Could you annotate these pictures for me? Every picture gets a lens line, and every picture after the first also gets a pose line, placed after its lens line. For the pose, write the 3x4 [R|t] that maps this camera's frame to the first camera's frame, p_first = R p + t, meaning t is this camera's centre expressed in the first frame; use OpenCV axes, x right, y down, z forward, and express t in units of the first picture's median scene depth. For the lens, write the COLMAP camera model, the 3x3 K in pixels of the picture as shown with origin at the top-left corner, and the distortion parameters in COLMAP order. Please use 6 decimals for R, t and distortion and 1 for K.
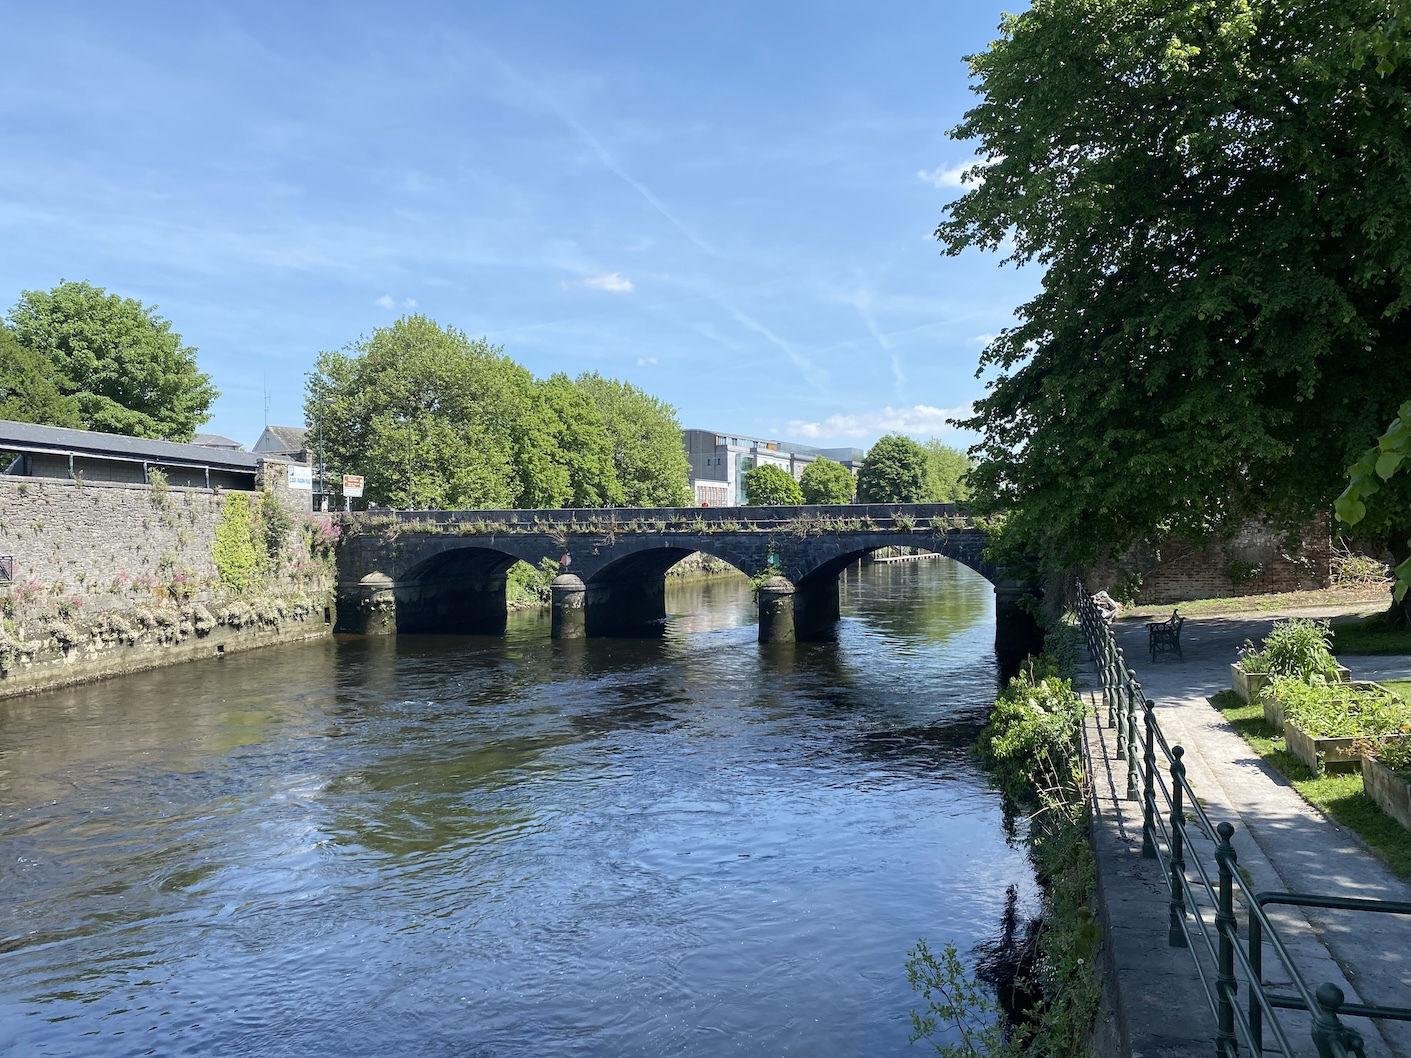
lens RADIAL K [[1066.2, 0, 700.3], [0, 1066.2, 522.1], [0, 0, 1]] dist [0.059938, -0.049410]
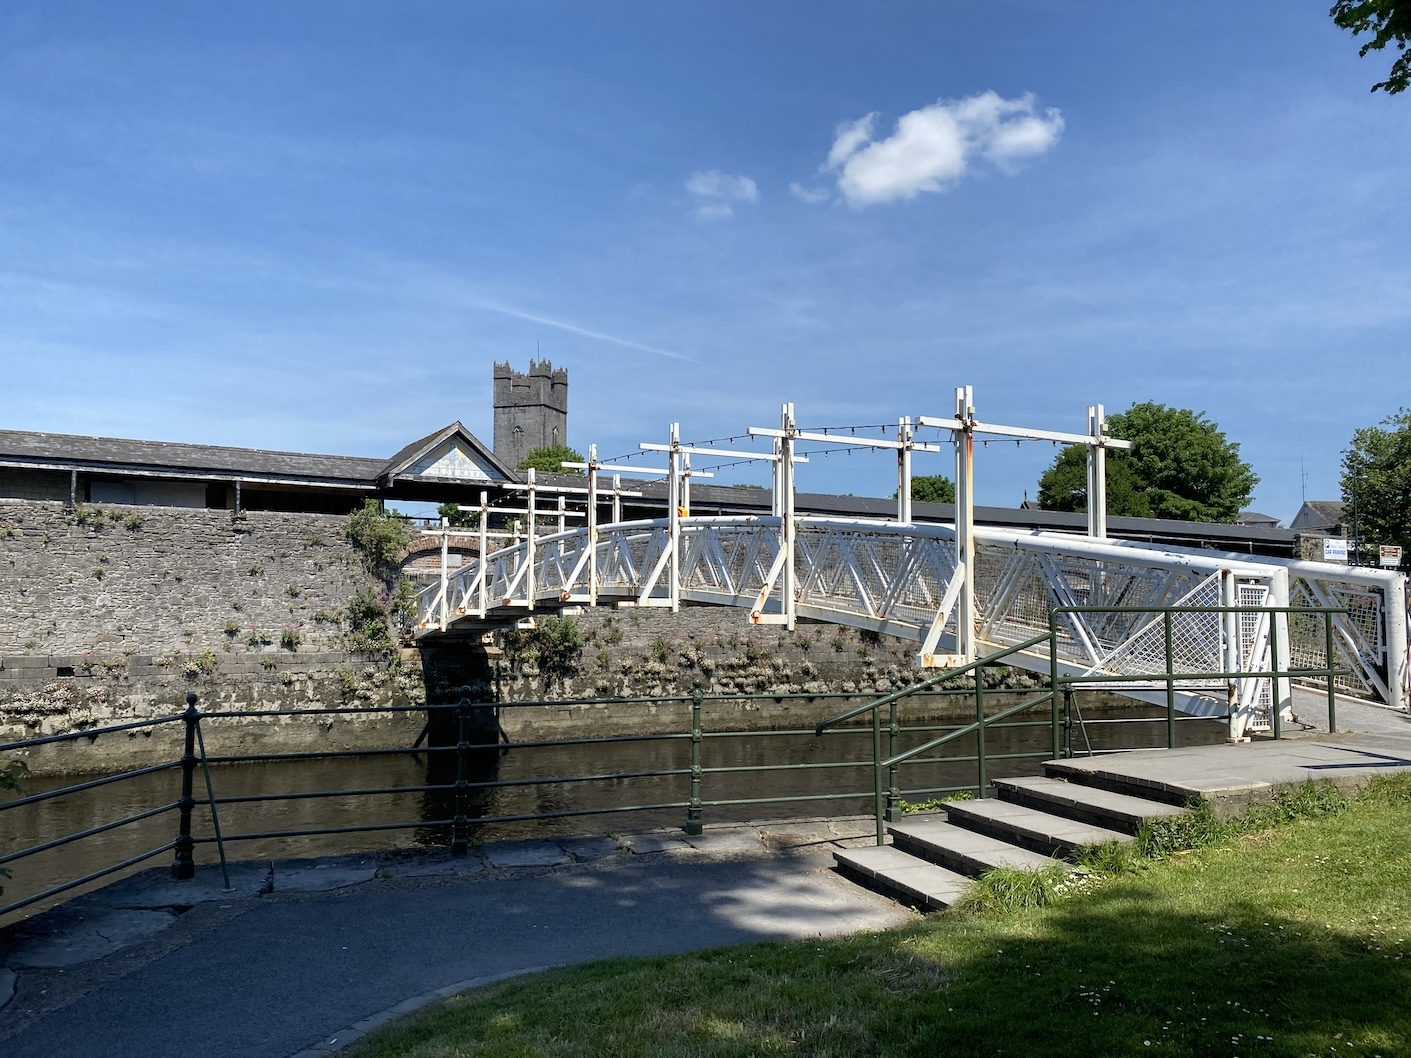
lens RADIAL K [[1066.2, 0, 699.2], [0, 1066.2, 529.0], [0, 0, 1]] dist [0.059938, -0.049410]
pose [[0.624303, -0.041267, -0.780091, 0.091228], [-0.007941, 0.998217, -0.059161, 0.008964], [0.781142, 0.043129, 0.622862, -0.214434]]
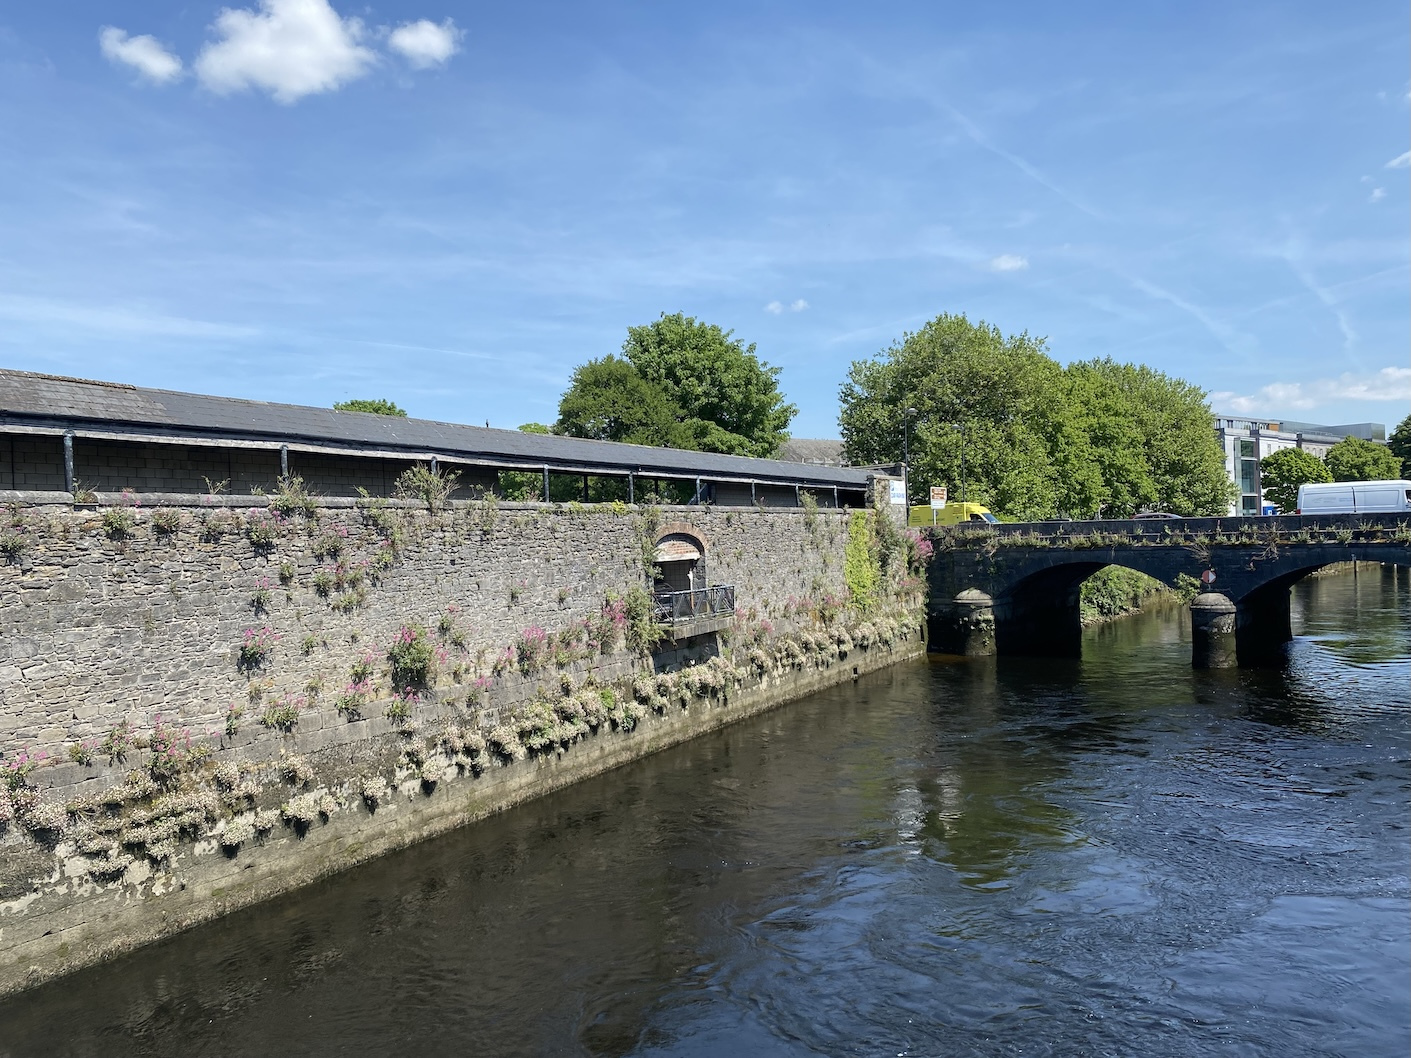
lens RADIAL K [[1066.2, 0, 689.6], [0, 1066.2, 523.4], [0, 0, 1]] dist [0.059938, -0.049410]
pose [[0.934908, -0.024040, -0.354075, -0.201376], [0.026374, 0.999651, 0.001767, -0.019487], [0.353909, -0.010990, 0.935215, 0.030287]]
